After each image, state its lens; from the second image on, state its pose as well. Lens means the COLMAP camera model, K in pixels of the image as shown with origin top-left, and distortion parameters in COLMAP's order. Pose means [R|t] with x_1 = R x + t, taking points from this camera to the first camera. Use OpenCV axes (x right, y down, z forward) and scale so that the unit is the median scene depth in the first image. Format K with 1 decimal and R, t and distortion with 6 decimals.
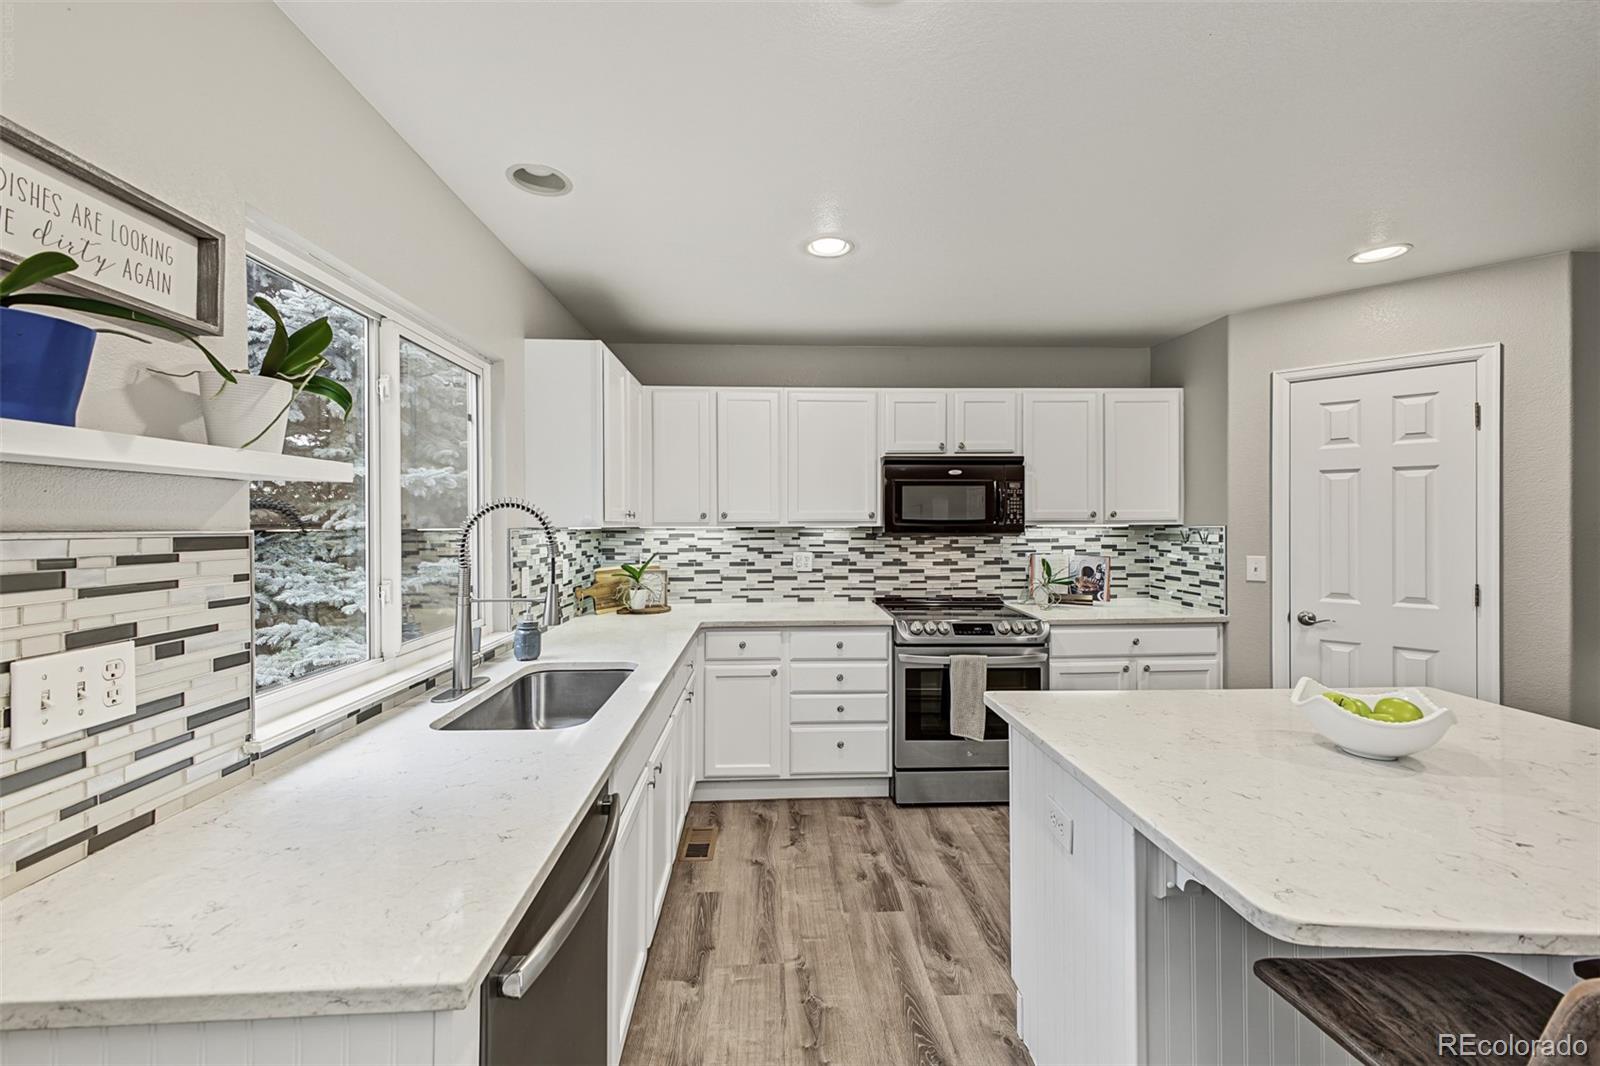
lens RADIAL K [[637.4, 0, 805.3], [0, 637.4, 522.5], [0, 0, 1]] dist [0.025946, -0.005978]
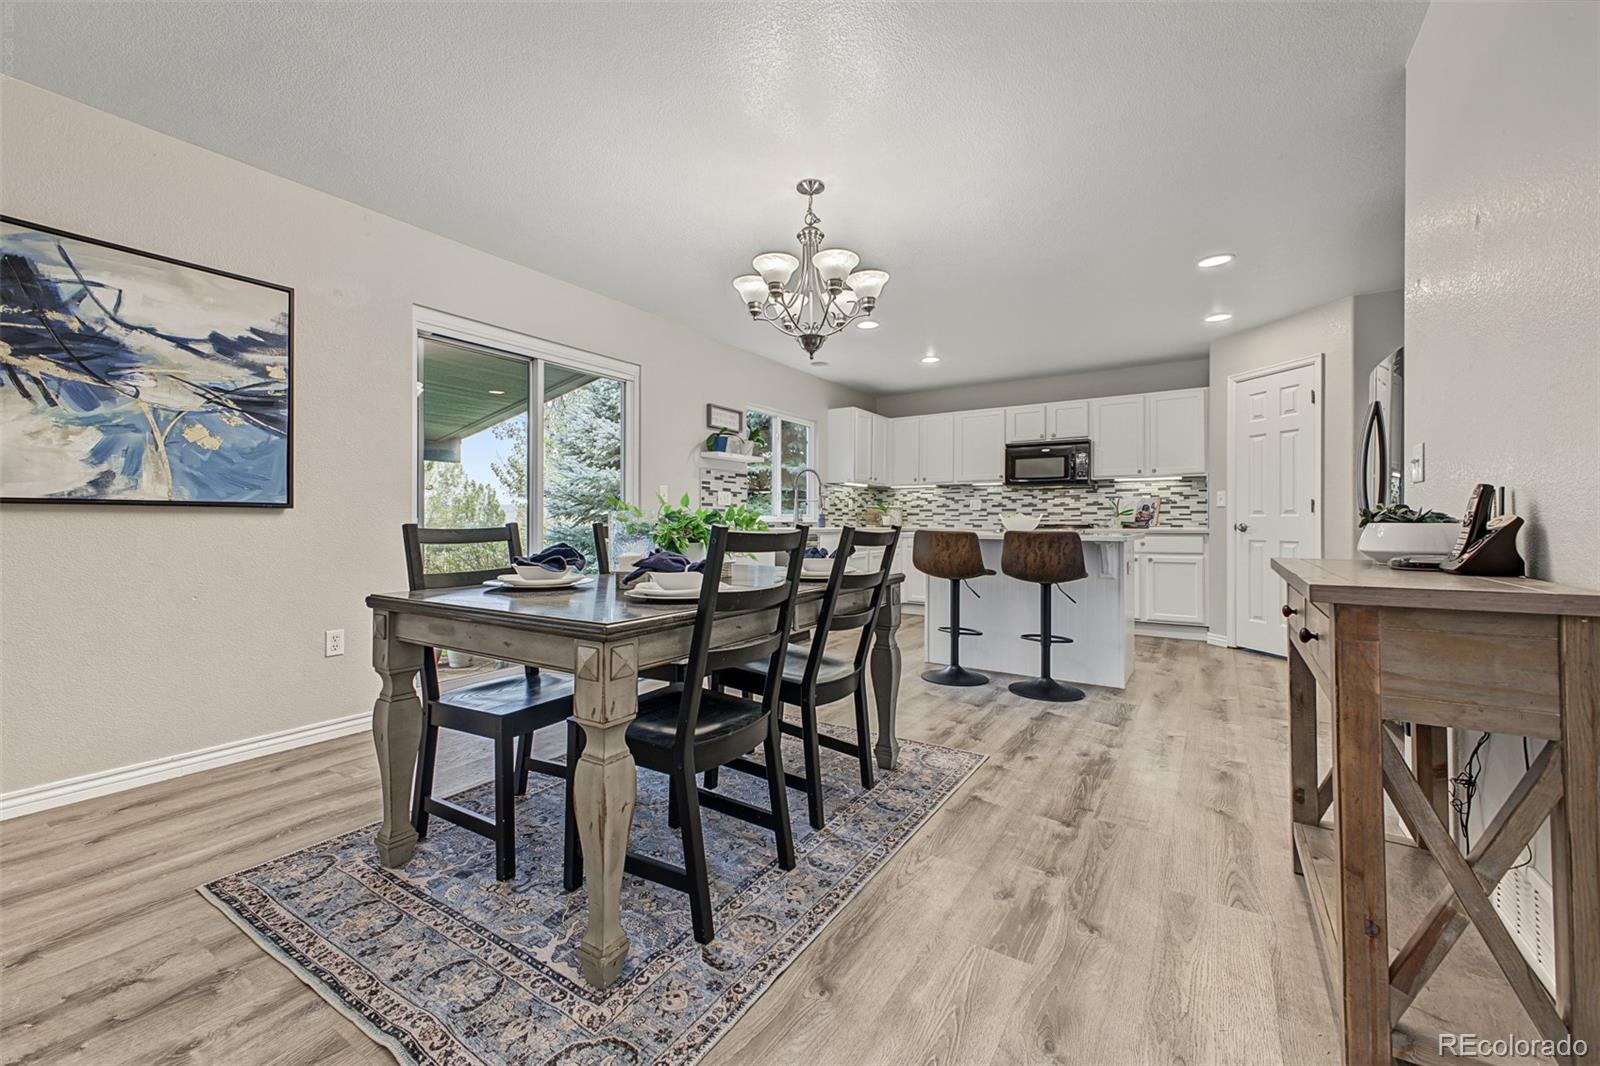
lens RADIAL K [[637.4, 0, 803.3], [0, 637.4, 518.7], [0, 0, 1]] dist [0.025946, -0.005978]
pose [[0.810440, 0.001874, -0.585819, 0.765735], [-0.004783, 0.999983, -0.003417, 0.126242], [0.585802, 0.005571, 0.810435, -0.878104]]
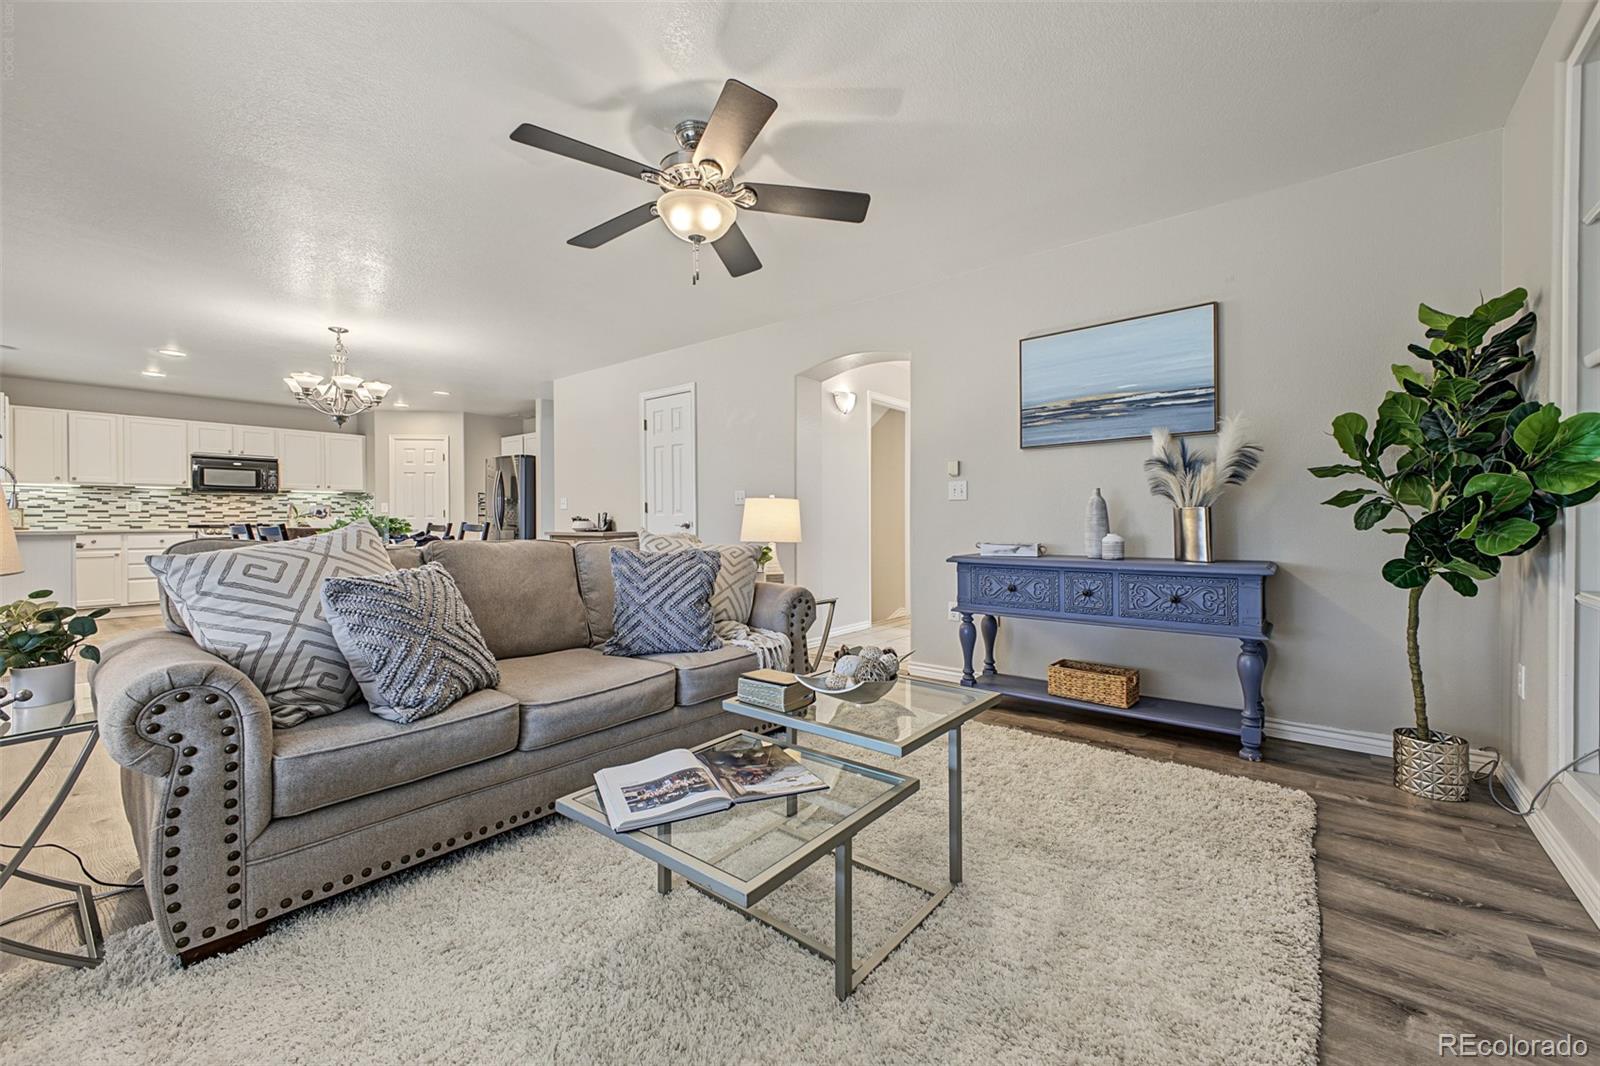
lens RADIAL K [[637.4, 0, 793.5], [0, 637.4, 523.7], [0, 0, 1]] dist [0.025946, -0.005978]
pose [[0.679597, -0.004422, 0.733573, -0.100790], [0.003809, 0.999990, 0.002499, 0.131443], [-0.733576, 0.001096, 0.679606, -1.970747]]
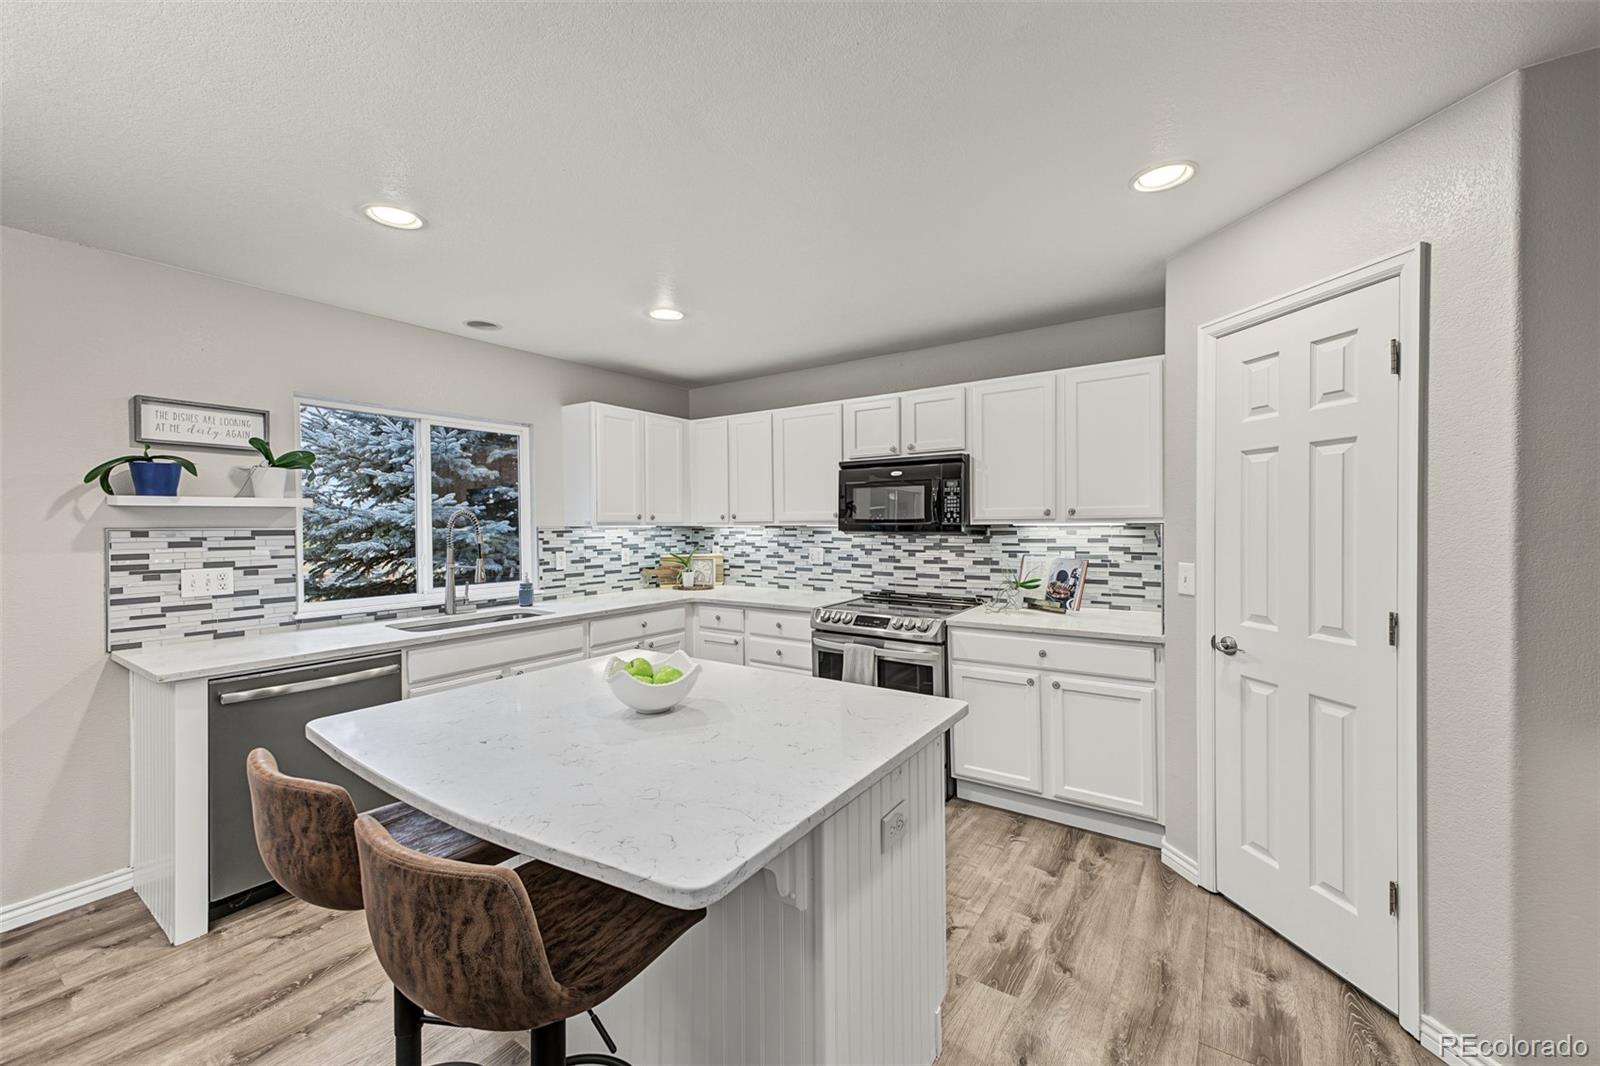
lens RADIAL K [[637.4, 0, 801.7], [0, 637.4, 528.1], [0, 0, 1]] dist [0.025946, -0.005978]
pose [[0.794297, 0.003026, -0.607522, 0.774192], [0.004634, 0.999928, 0.011039, -0.001524], [0.607512, -0.011583, 0.794226, 0.086045]]
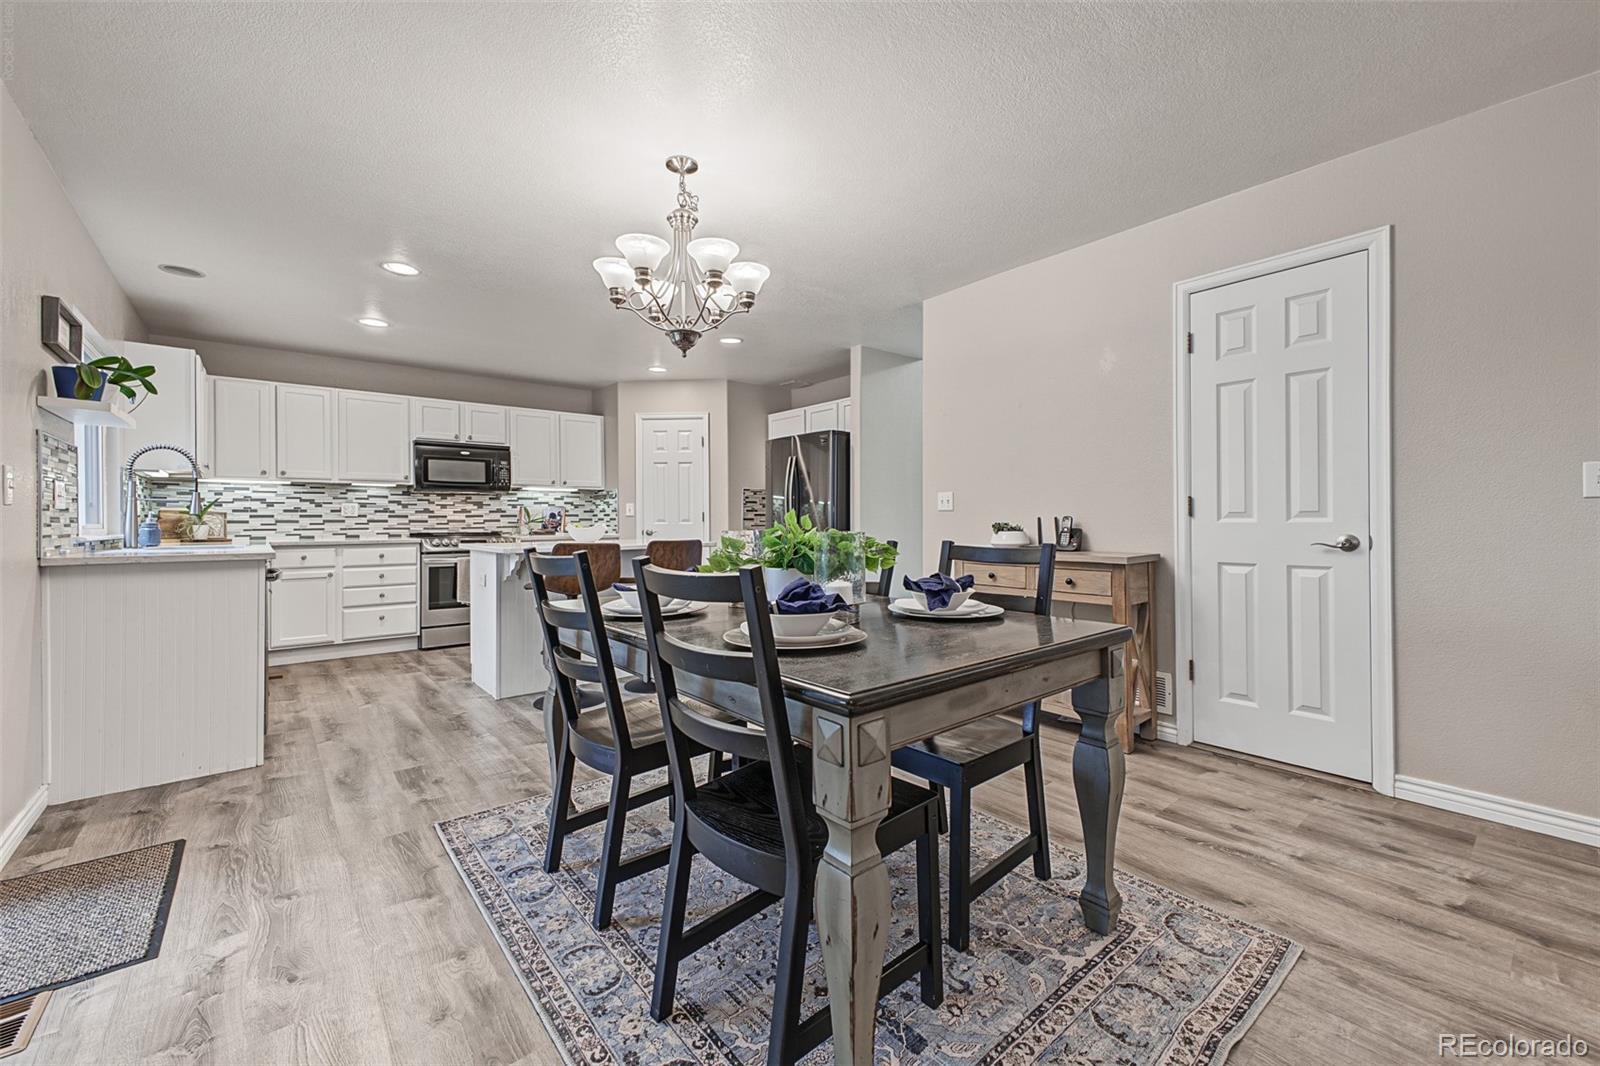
lens RADIAL K [[637.4, 0, 795.0], [0, 637.4, 519.2], [0, 0, 1]] dist [0.025946, -0.005978]
pose [[0.805970, -0.000763, 0.591957, -0.063152], [0.004473, 0.999978, -0.004801, 0.108593], [-0.591940, 0.006517, 0.805956, -0.878397]]
